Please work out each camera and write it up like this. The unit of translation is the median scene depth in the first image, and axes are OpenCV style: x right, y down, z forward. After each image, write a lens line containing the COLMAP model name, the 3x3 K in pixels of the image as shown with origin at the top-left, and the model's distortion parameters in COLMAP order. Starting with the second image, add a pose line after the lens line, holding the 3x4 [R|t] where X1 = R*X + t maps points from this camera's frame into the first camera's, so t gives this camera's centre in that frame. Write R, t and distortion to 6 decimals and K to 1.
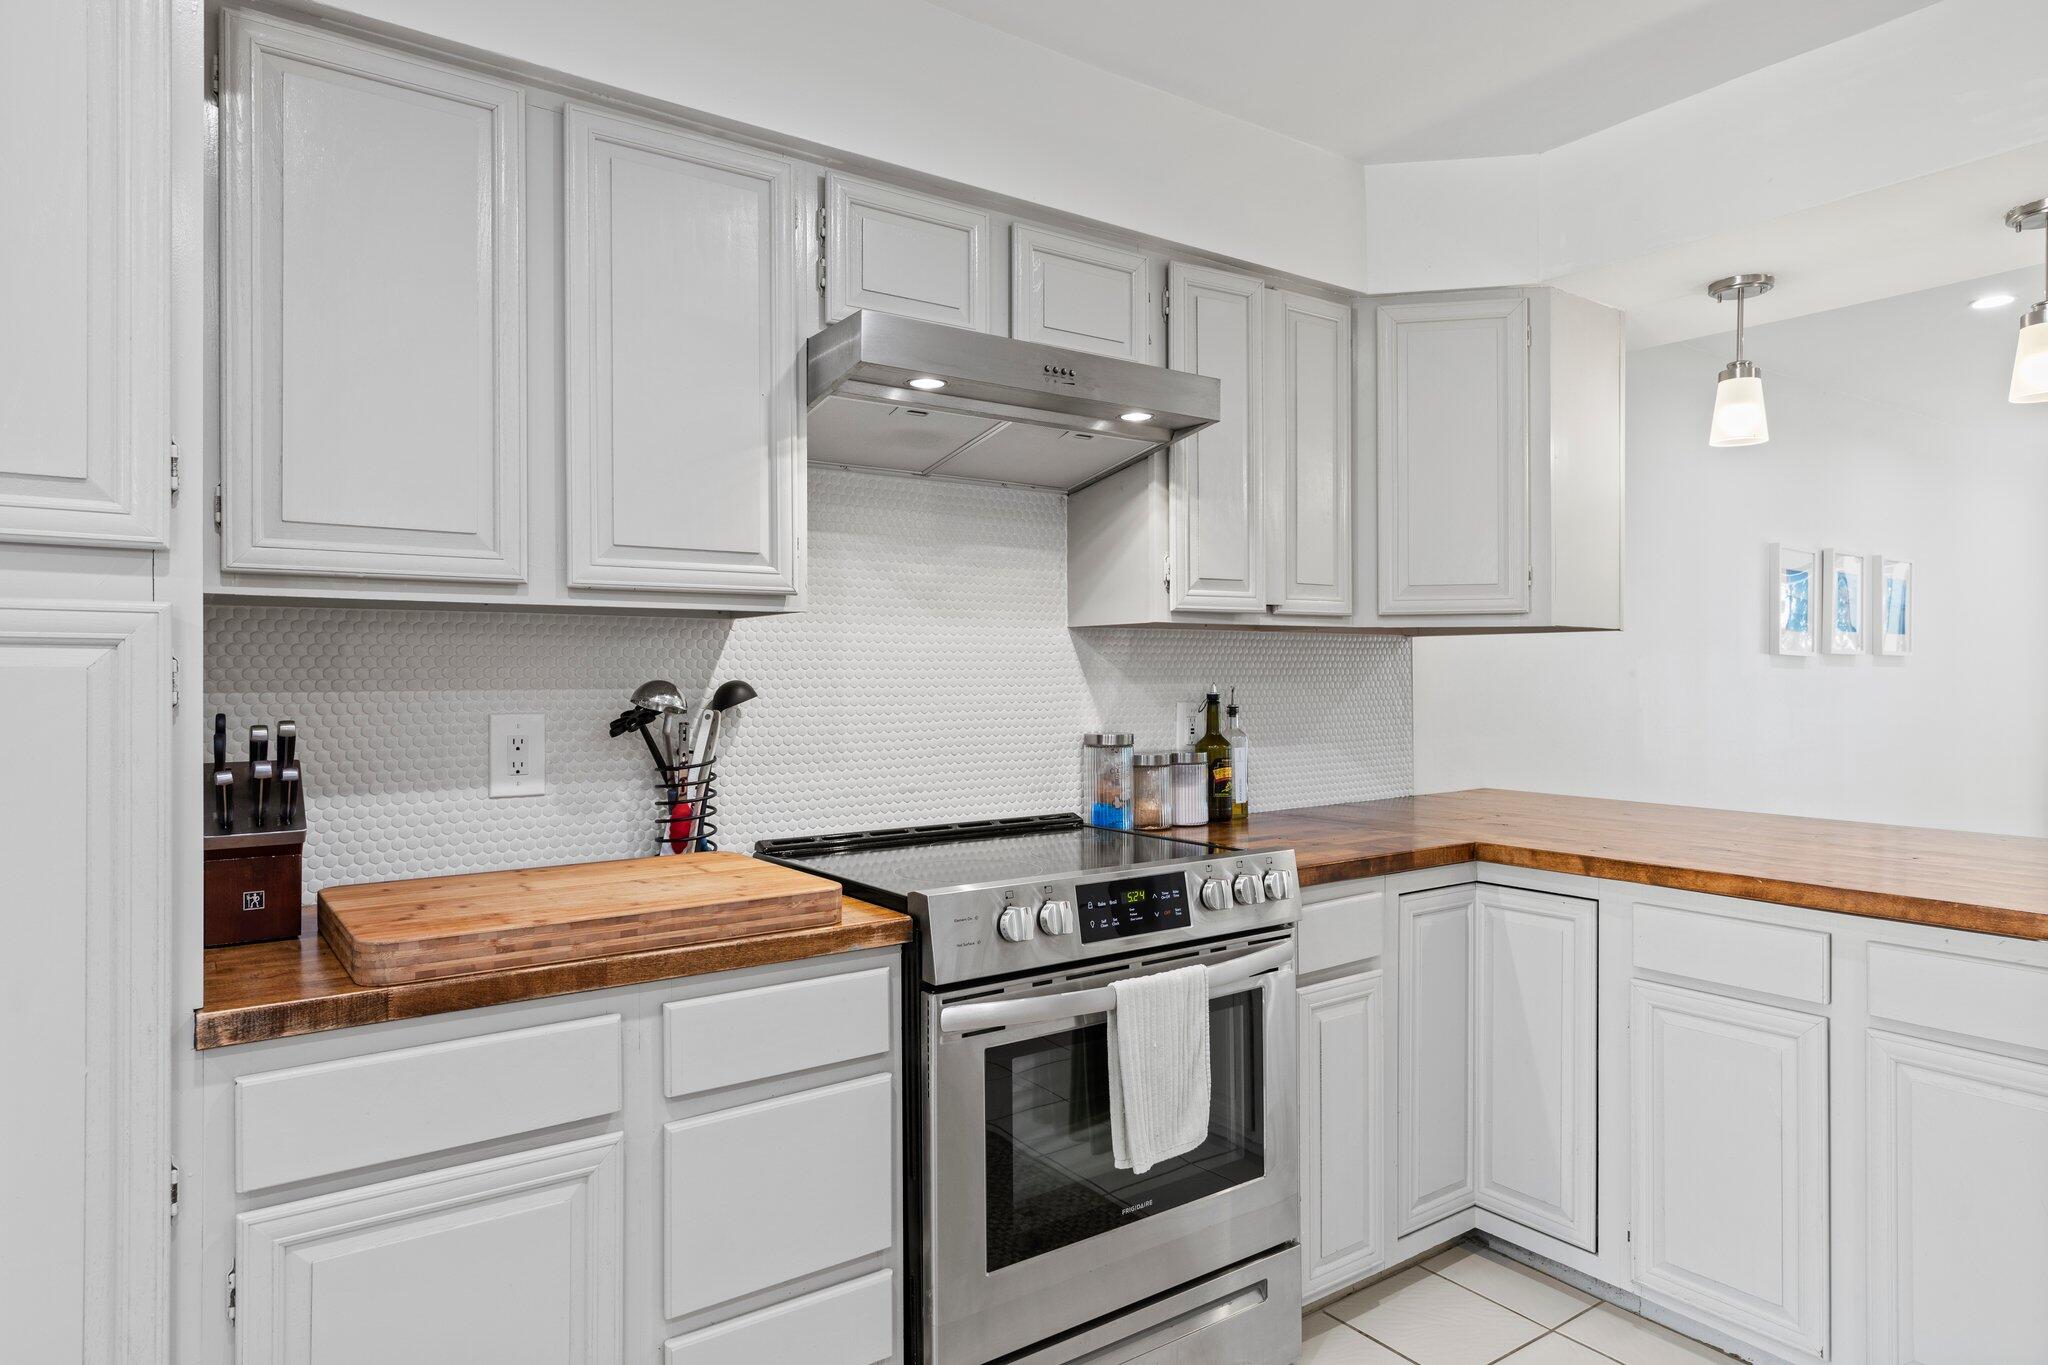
lens RADIAL K [[1179.5, 0, 1017.1], [0, 1179.5, 687.8], [0, 0, 1]] dist [-0.004802, -0.000175]
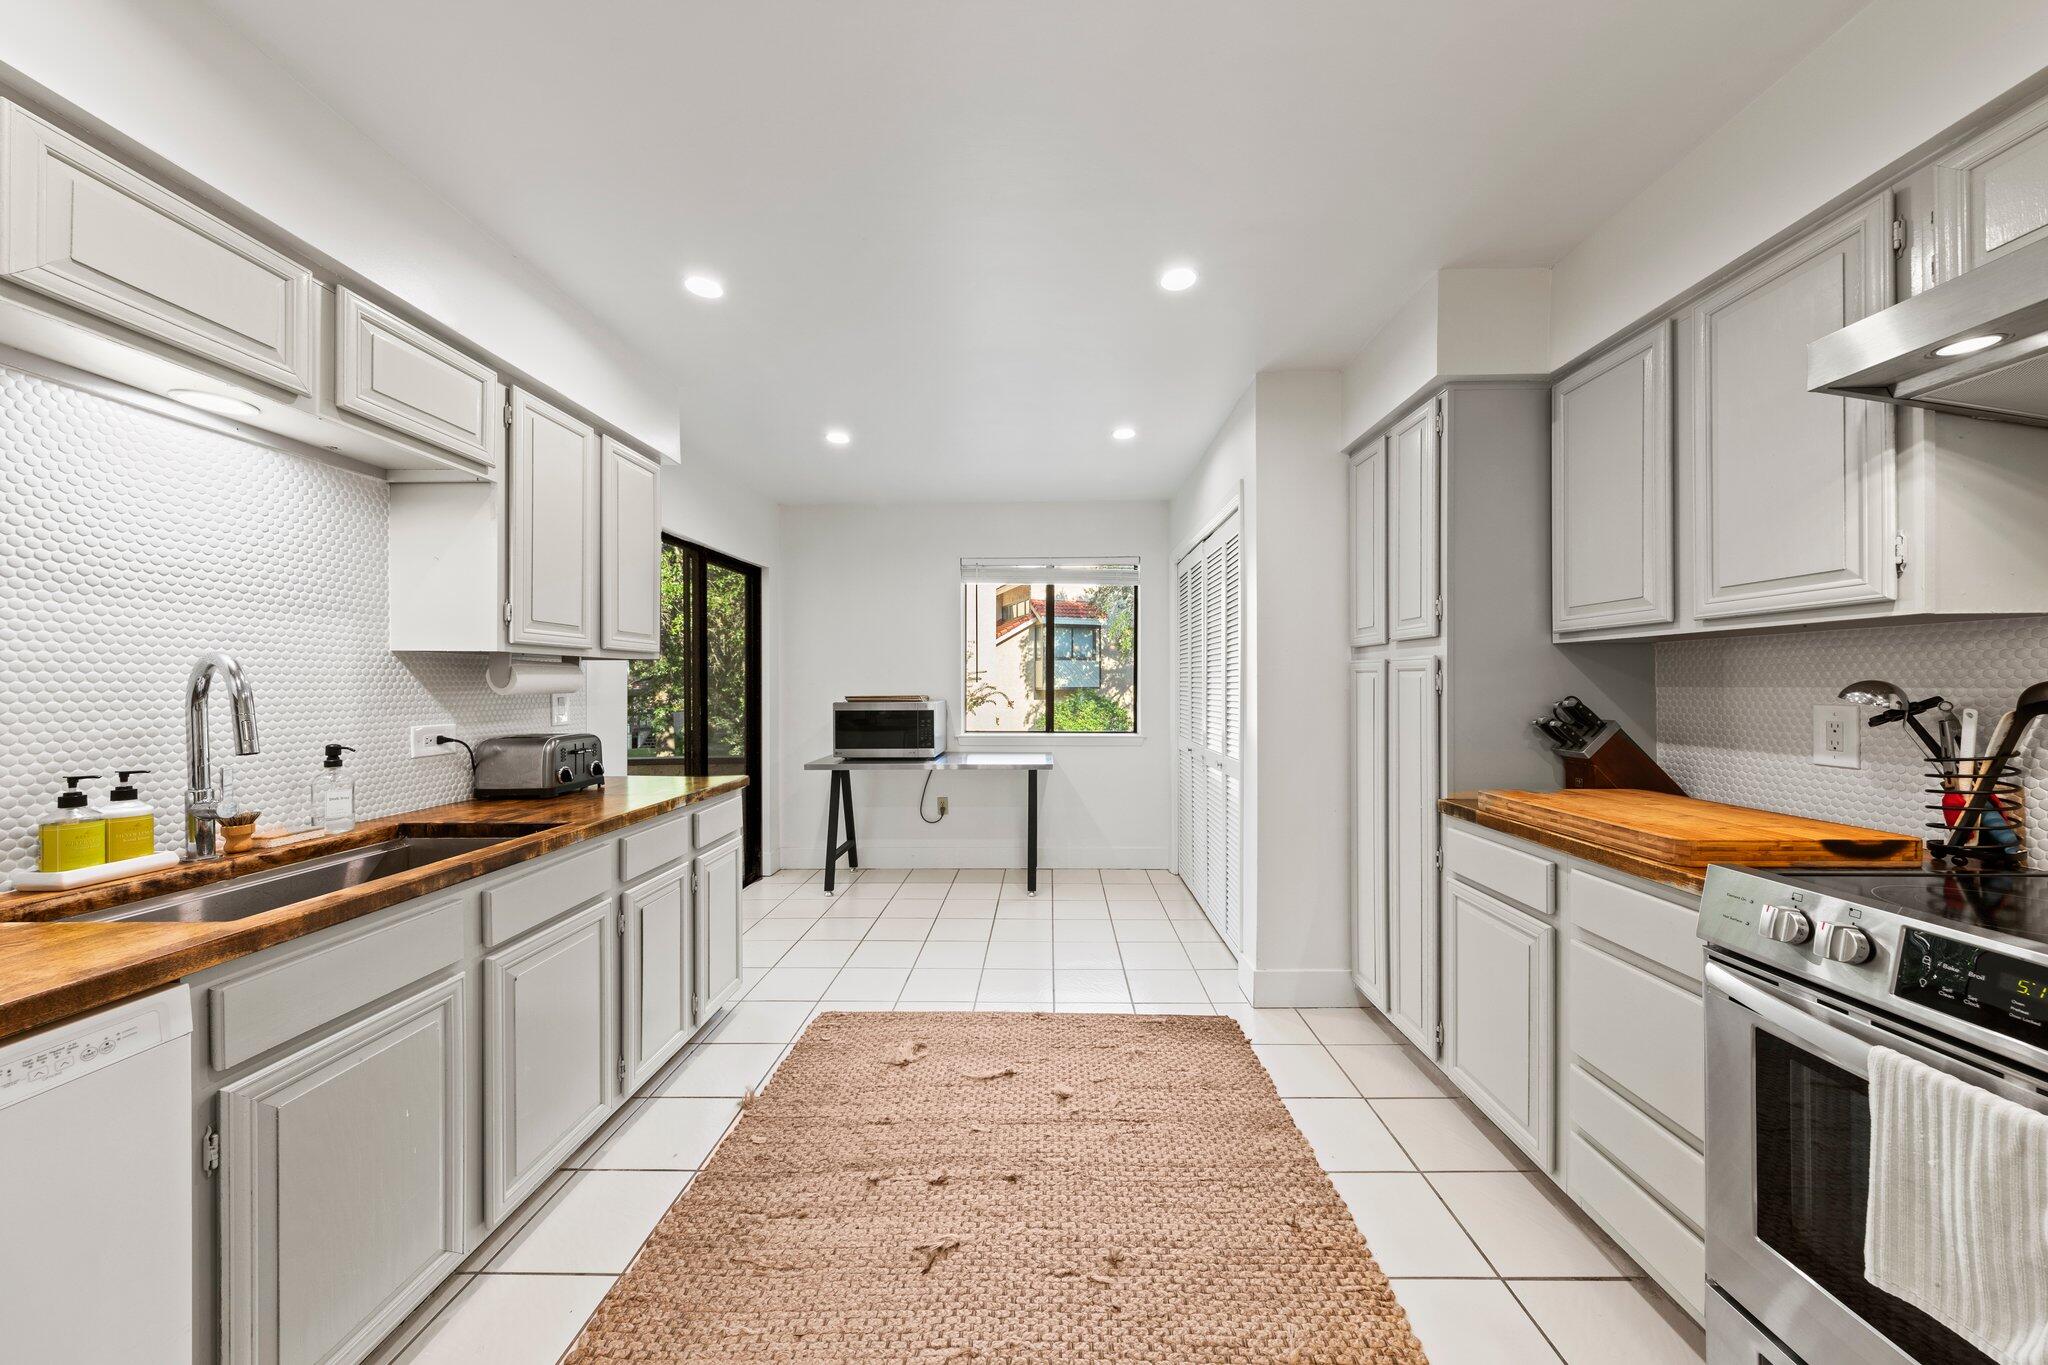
lens RADIAL K [[711.6, 0, 1020.7], [0, 711.6, 683.7], [0, 0, 1]] dist [0.014992, 0.000090]
pose [[-0.604154, 0.009082, -0.796816, 0.856859], [0.004754, 0.999958, 0.007793, -0.013876], [0.796853, 0.000920, -0.604172, 0.820290]]
